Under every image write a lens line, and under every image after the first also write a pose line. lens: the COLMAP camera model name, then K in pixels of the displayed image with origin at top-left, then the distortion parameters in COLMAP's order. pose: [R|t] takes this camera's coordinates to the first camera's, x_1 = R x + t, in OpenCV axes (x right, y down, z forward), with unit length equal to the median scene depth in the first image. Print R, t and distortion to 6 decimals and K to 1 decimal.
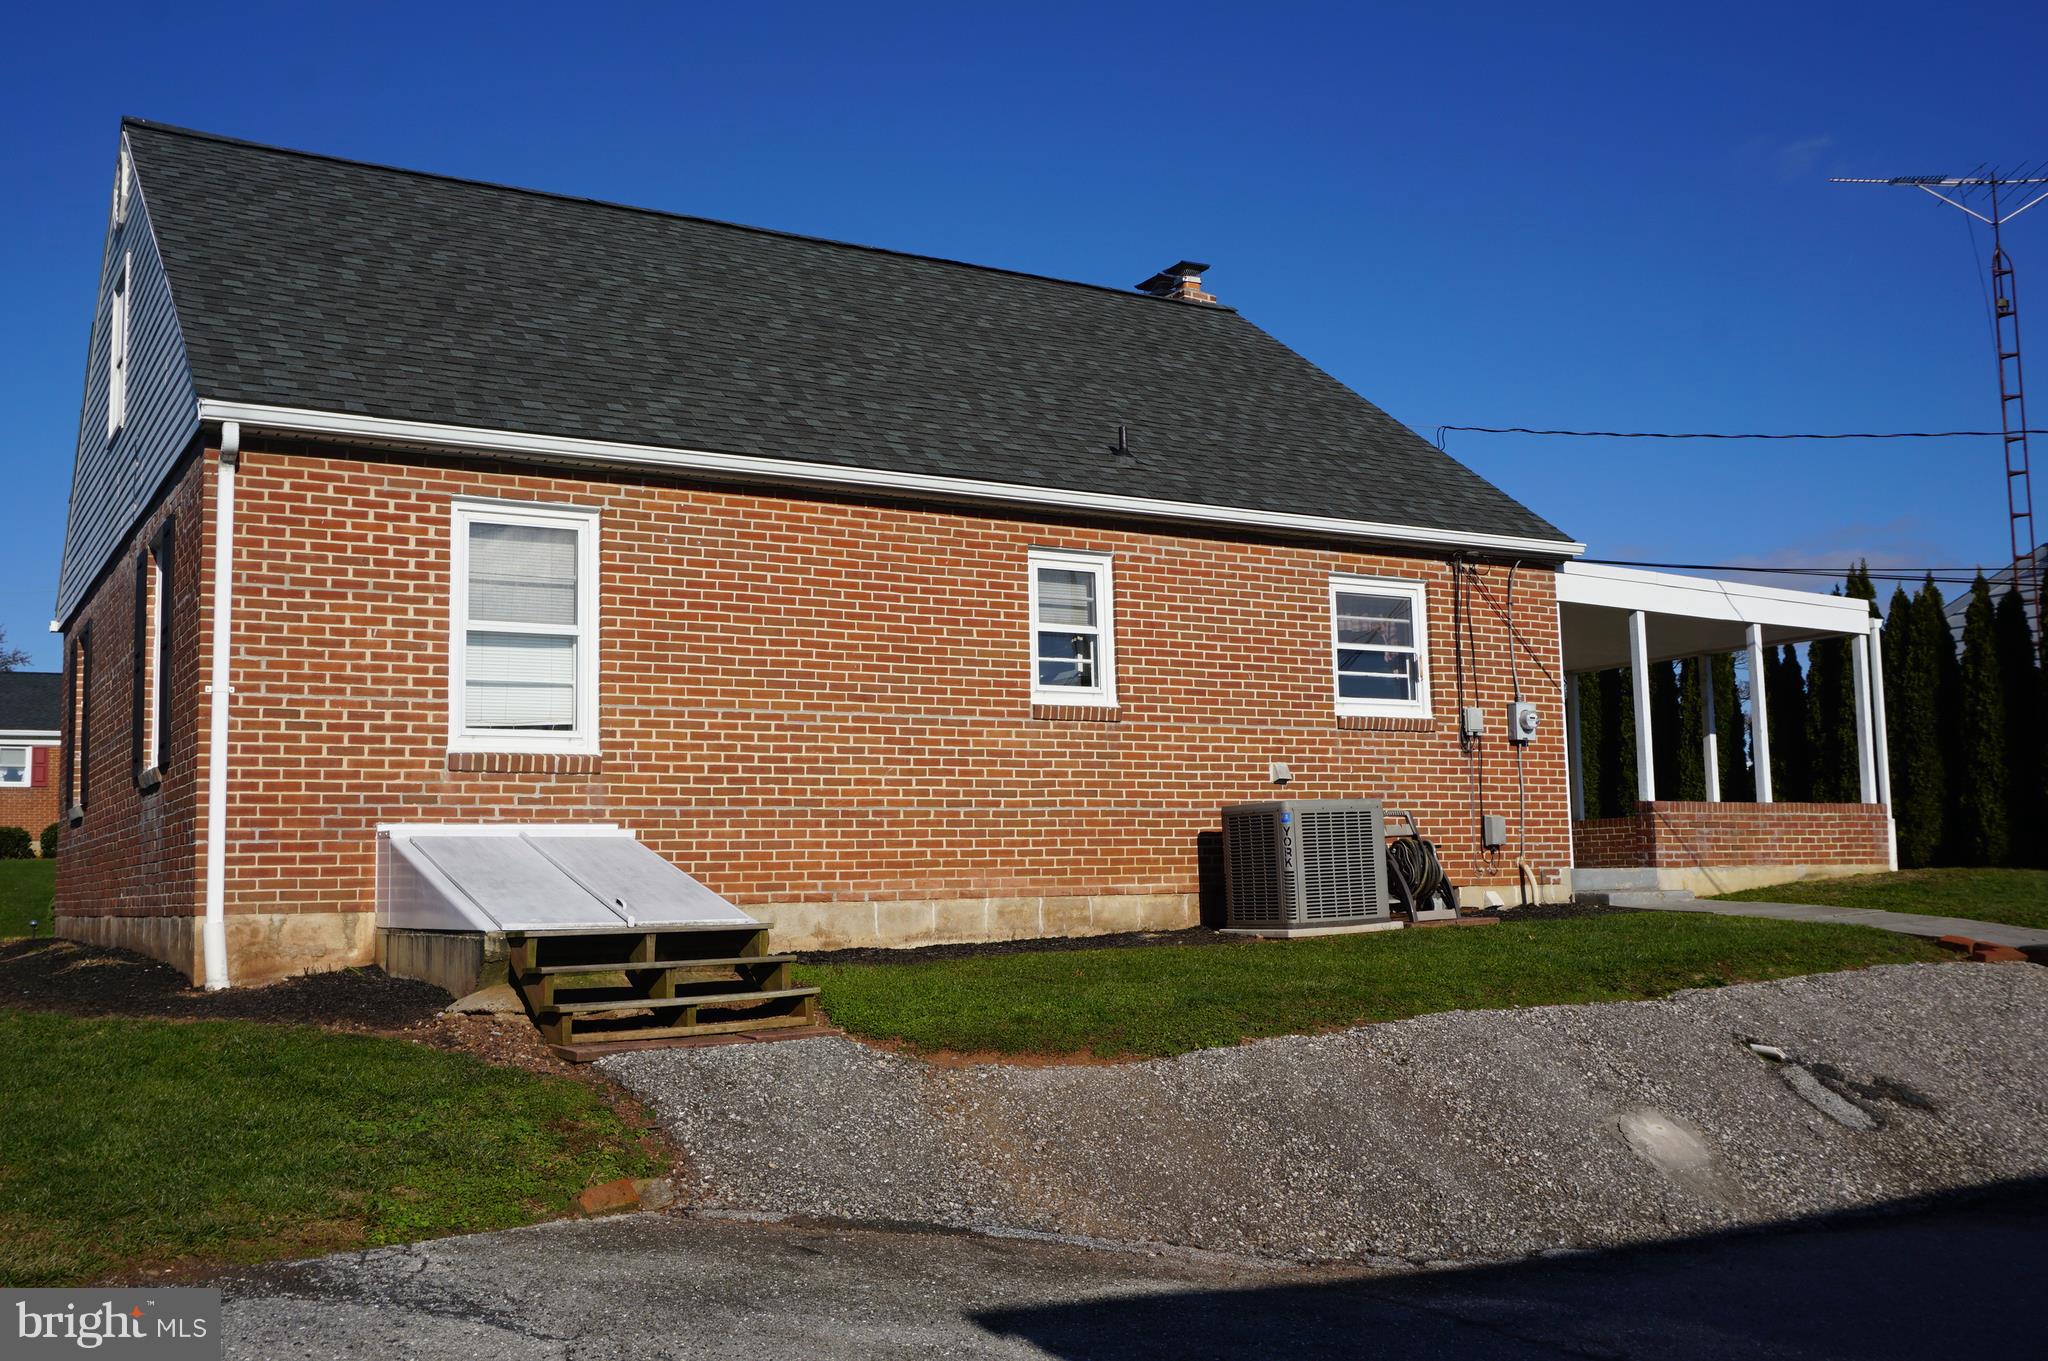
lens RADIAL K [[1973.4, 0, 1024.0], [0, 1973.4, 680.5], [0, 0, 1]] dist [0.001701, 0.001076]
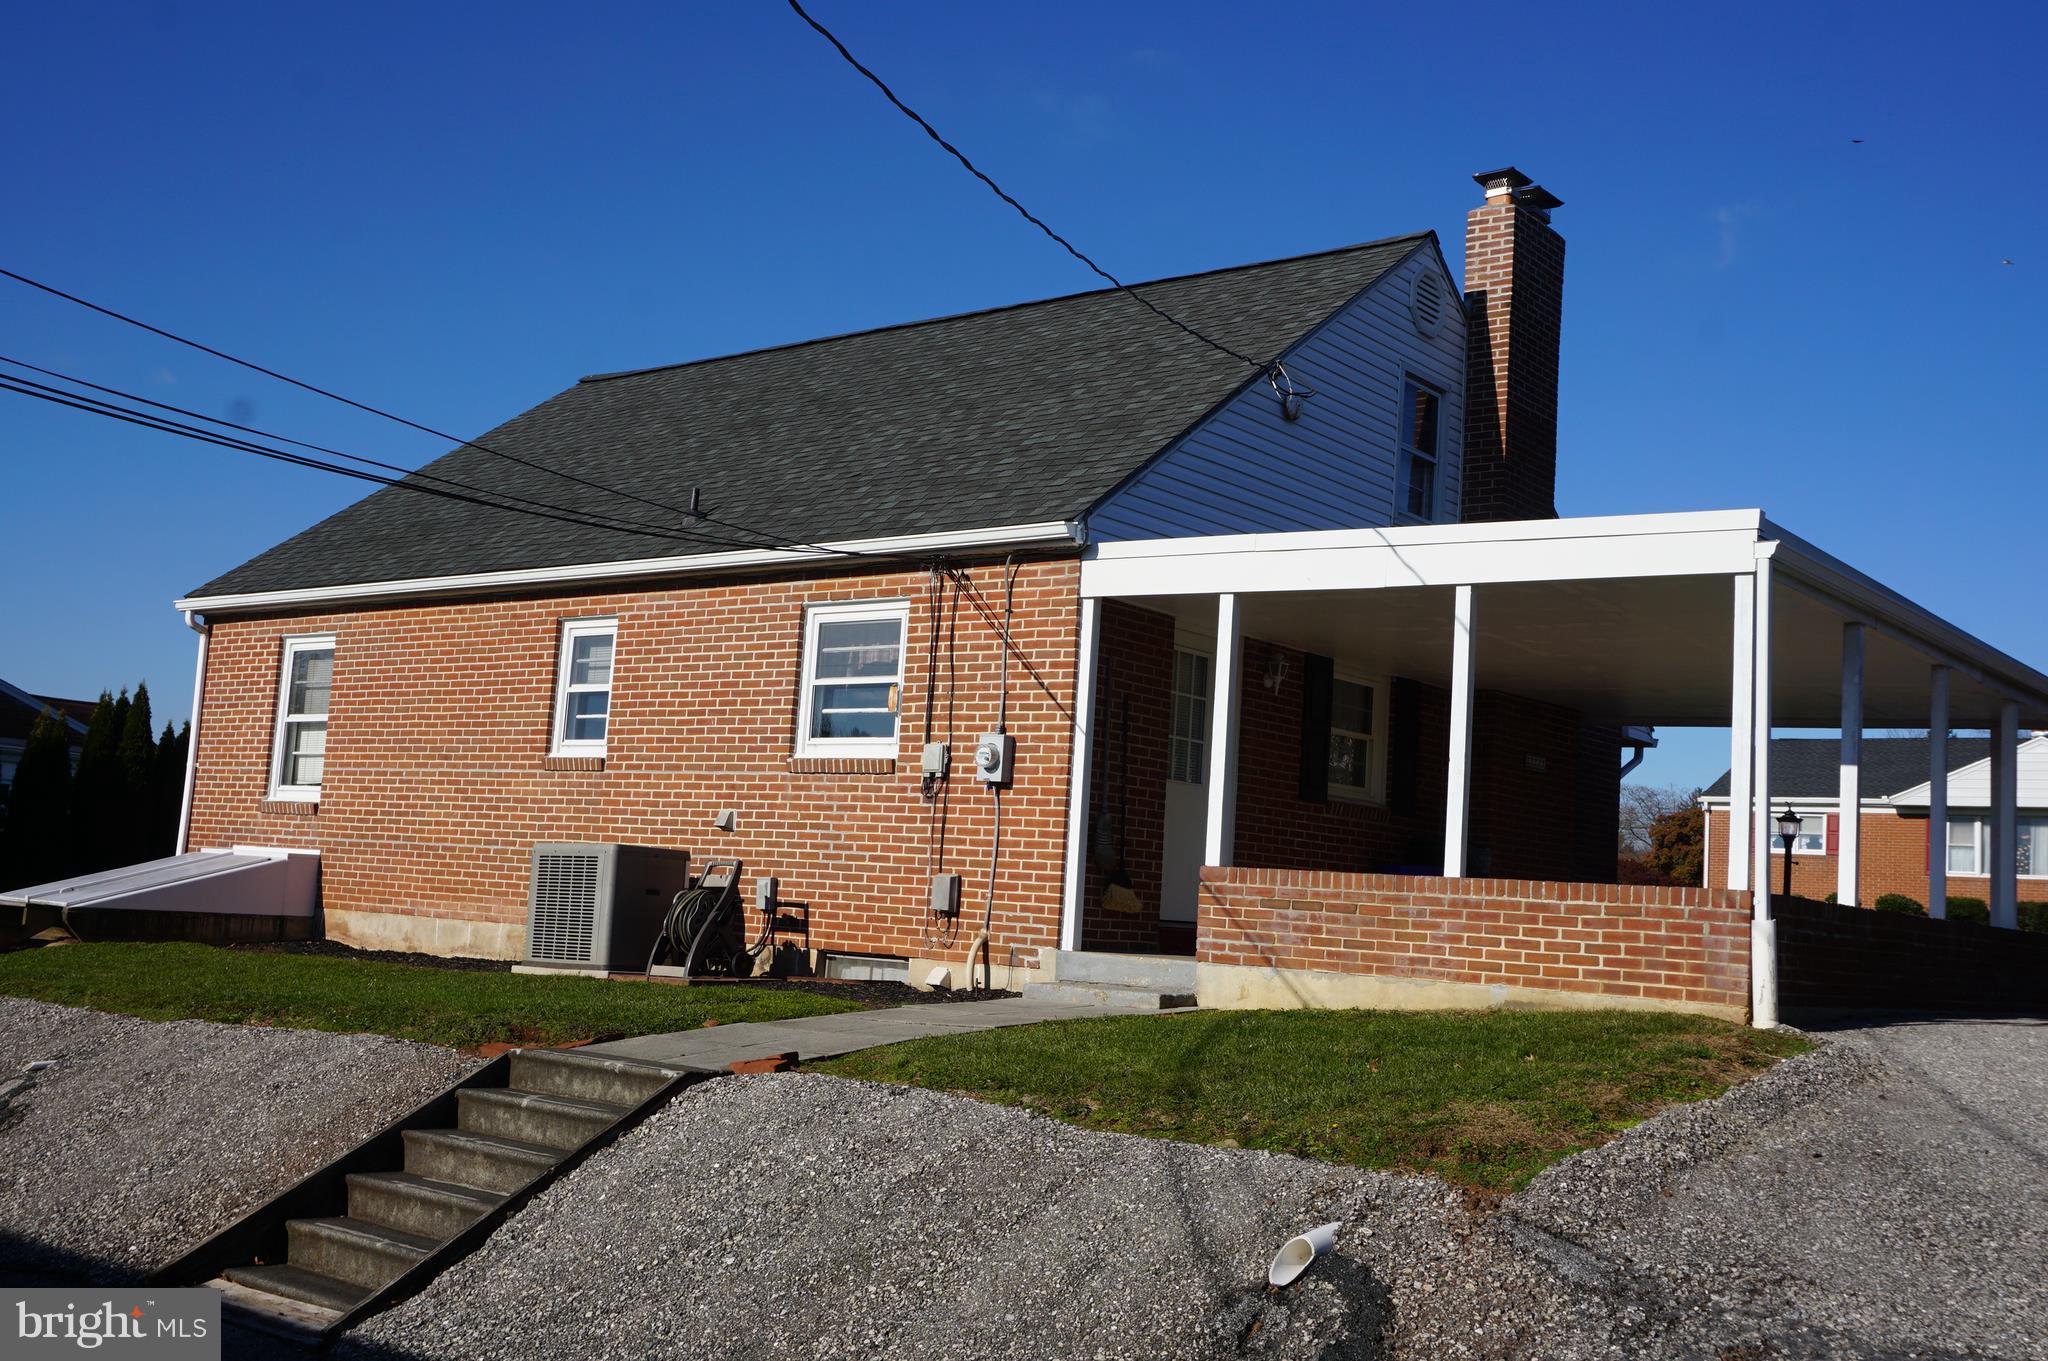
lens RADIAL K [[2054.1, 0, 1024.0], [0, 2054.1, 680.5], [0, 0, 1]] dist [-0.007494, 0.004634]
pose [[0.330746, -0.066082, -0.941403, 1.064721], [0.026314, 0.997803, -0.060796, 0.041275], [0.943353, -0.004664, 0.331758, 0.757028]]
